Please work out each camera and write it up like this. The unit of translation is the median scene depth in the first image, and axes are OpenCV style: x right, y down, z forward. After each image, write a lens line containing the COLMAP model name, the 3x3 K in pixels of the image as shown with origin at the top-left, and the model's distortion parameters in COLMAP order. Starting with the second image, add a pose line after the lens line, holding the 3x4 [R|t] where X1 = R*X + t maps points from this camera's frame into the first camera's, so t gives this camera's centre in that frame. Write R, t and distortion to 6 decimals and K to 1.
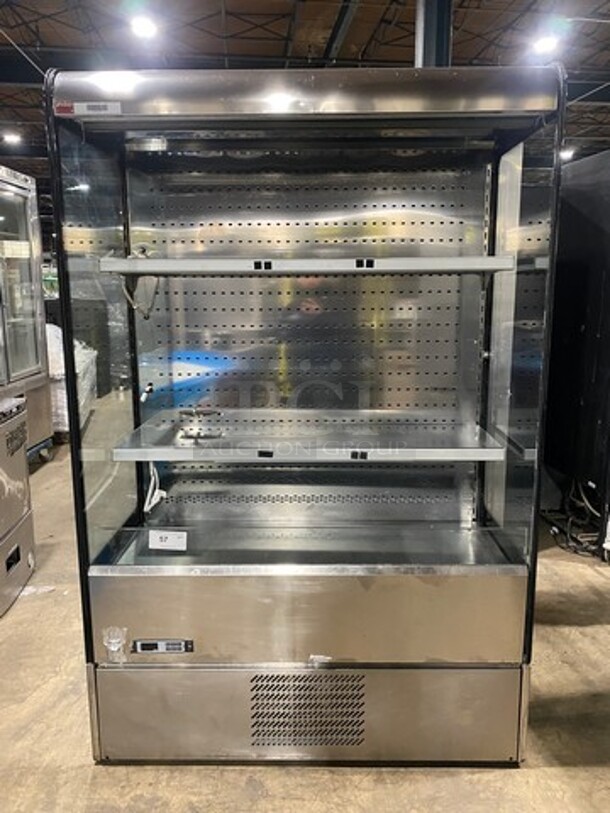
lens RADIAL K [[615.8, 0, 306.1], [0, 615.8, 411.6], [0, 0, 1]] dist [-0.000252, -0.004152]
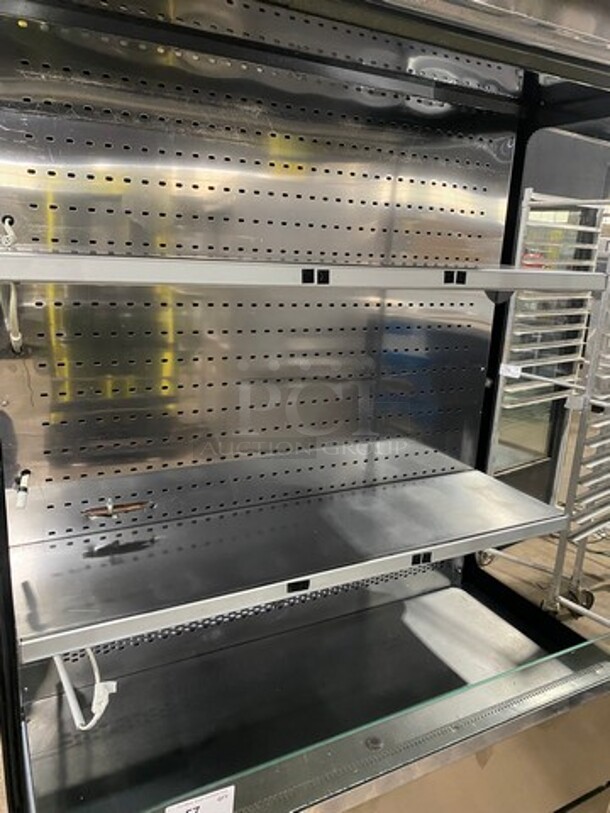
lens RADIAL K [[622.6, 0, 305.0], [0, 622.6, 406.5], [0, 0, 1]] dist [-0.002326, -0.000135]
pose [[0.875284, -0.075749, 0.477639, -0.326189], [0.041993, 0.995831, 0.080977, -0.149634], [-0.481782, -0.050820, 0.874816, 0.452206]]
